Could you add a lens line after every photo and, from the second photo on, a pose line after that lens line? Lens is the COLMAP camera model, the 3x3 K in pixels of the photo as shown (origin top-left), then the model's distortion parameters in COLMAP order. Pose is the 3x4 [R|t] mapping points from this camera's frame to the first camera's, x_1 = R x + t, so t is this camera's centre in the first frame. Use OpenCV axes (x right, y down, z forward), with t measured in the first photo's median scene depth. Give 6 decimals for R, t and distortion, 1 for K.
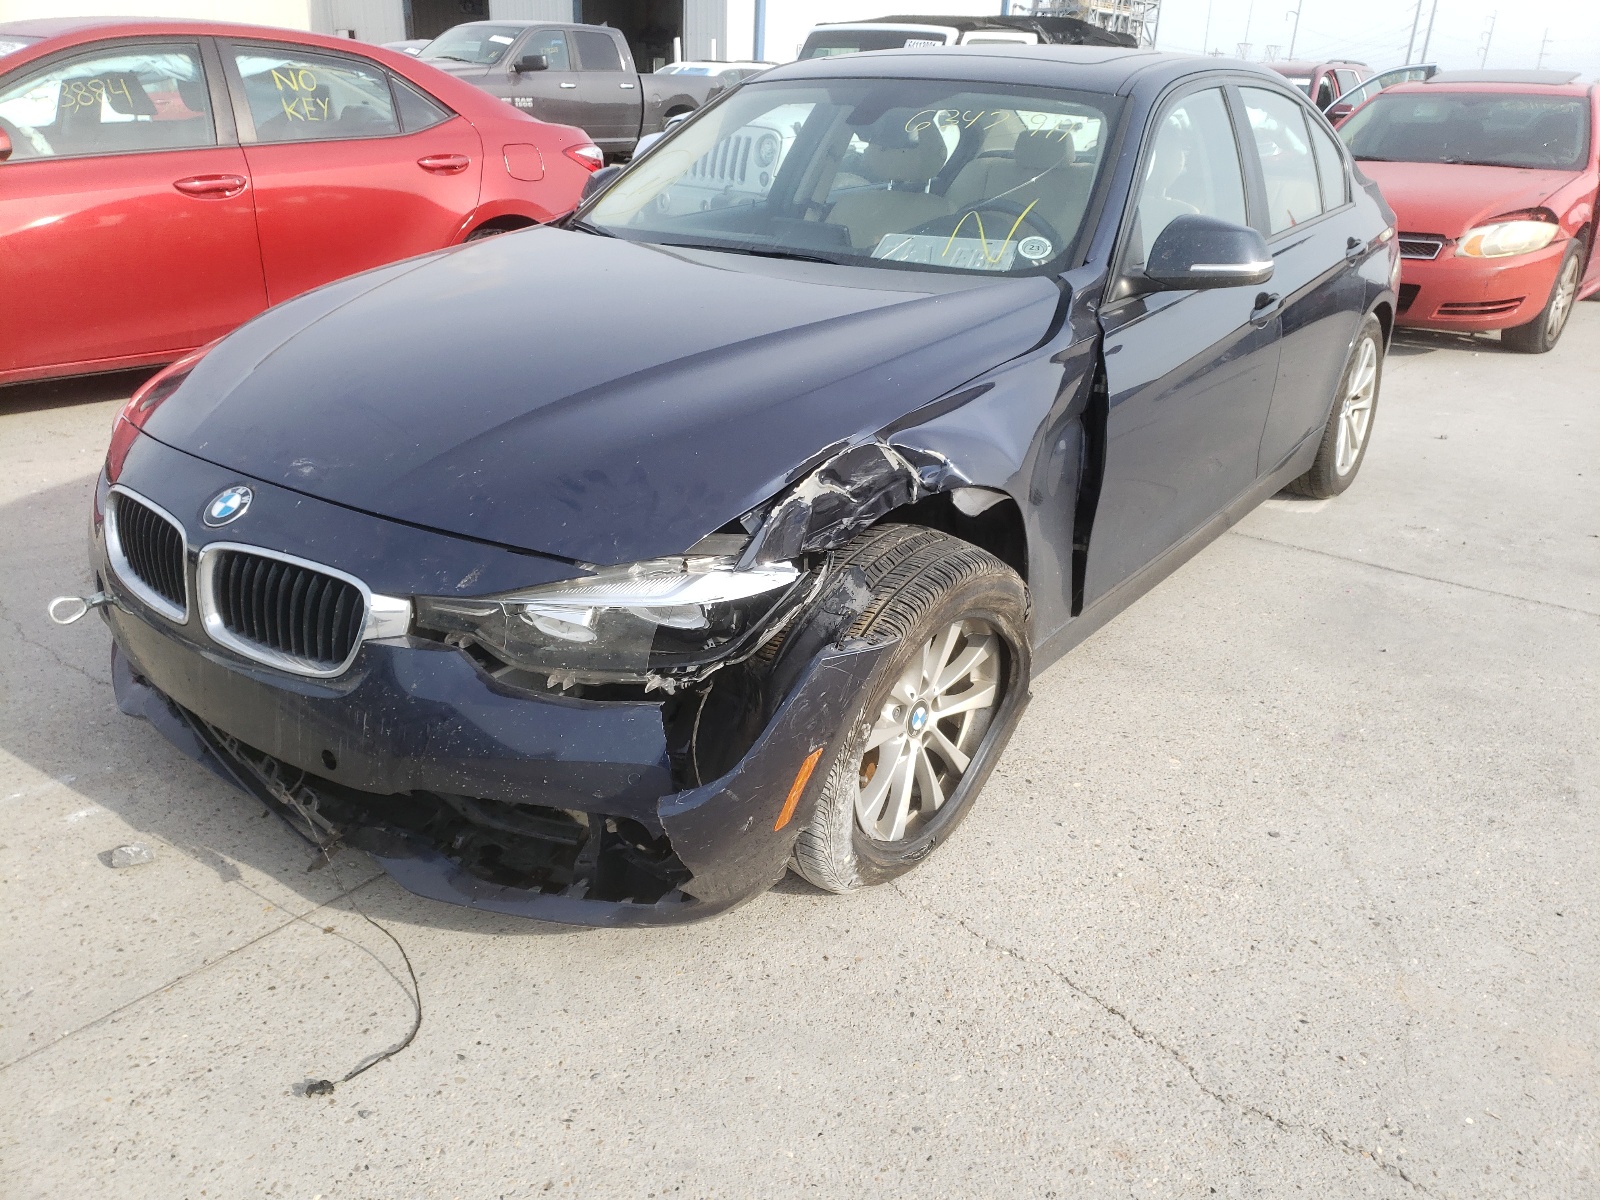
lens RADIAL K [[1190.7, 0, 796.2], [0, 1190.7, 590.1], [0, 0, 1]] dist [-0.000226, -0.001085]
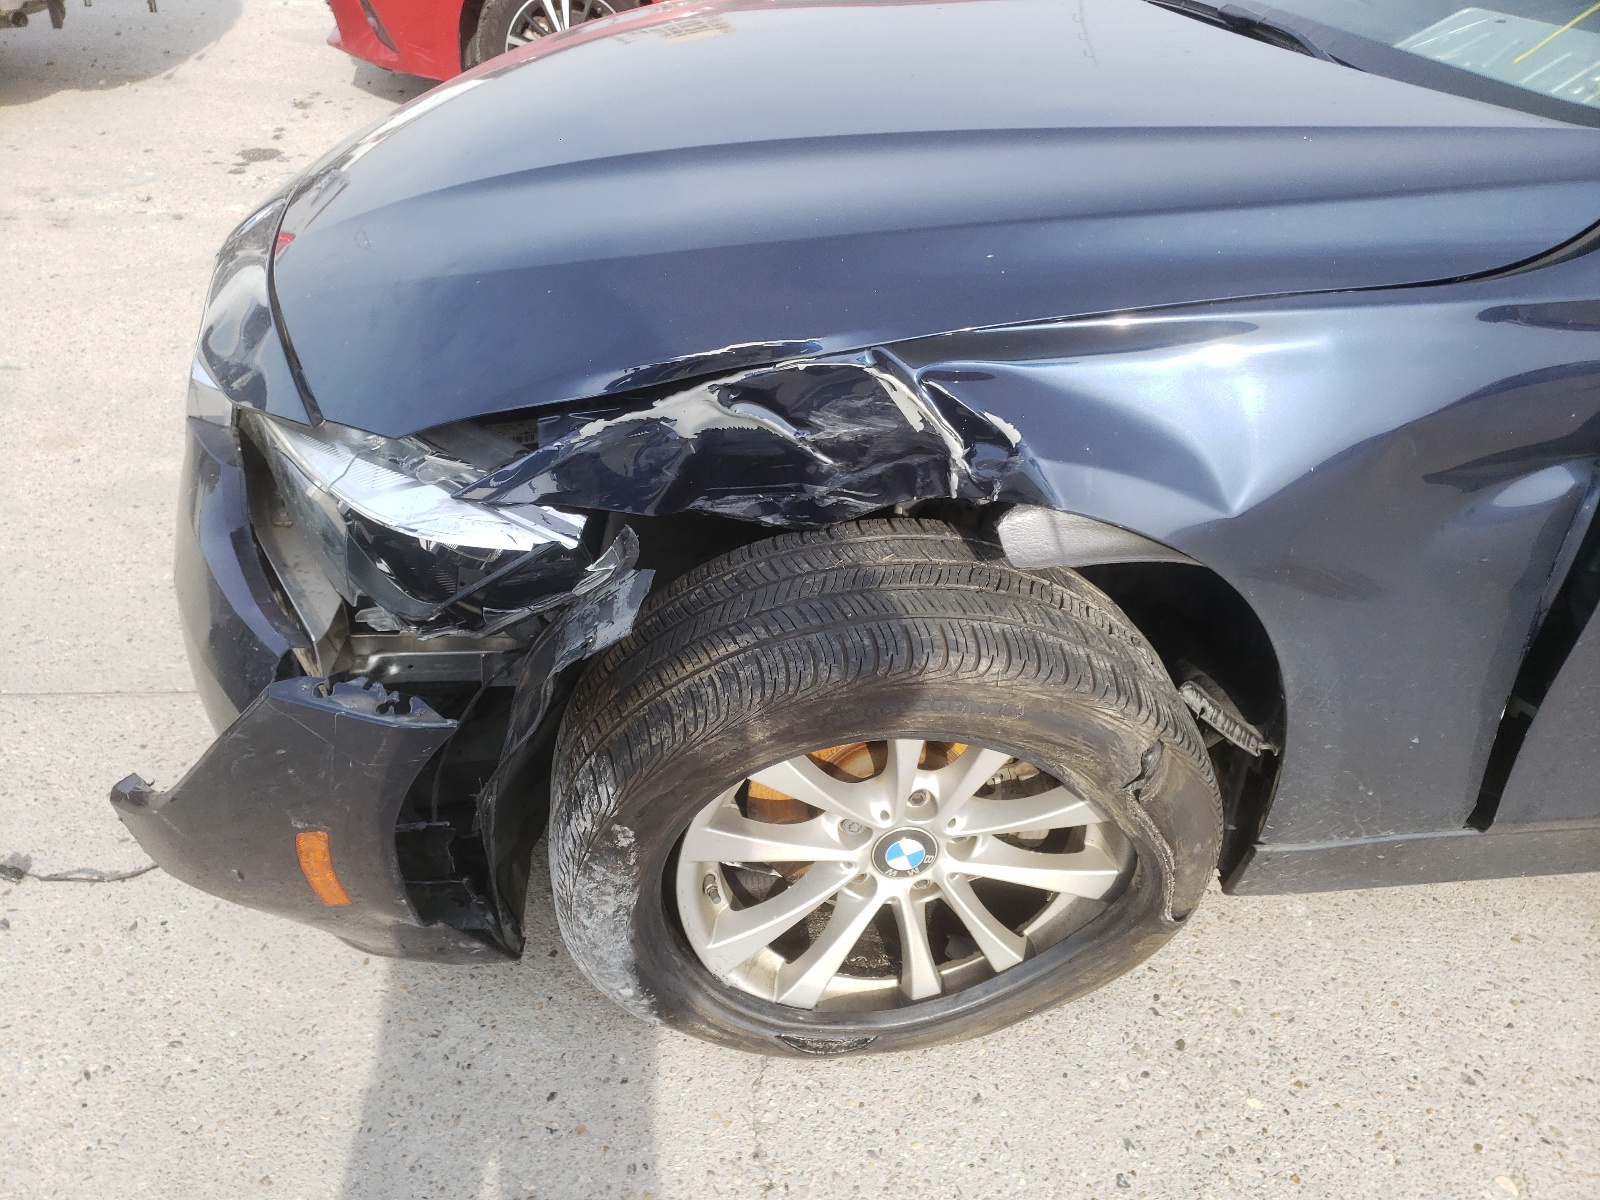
lens RADIAL K [[1190.7, 0, 799.5], [0, 1190.7, 617.3], [0, 0, 1]] dist [-0.000226, -0.001085]
pose [[0.710285, 0.407485, -0.573979, 0.388008], [-0.301930, 0.912955, 0.274504, -0.156747], [0.635873, -0.021675, 0.771489, 0.569712]]
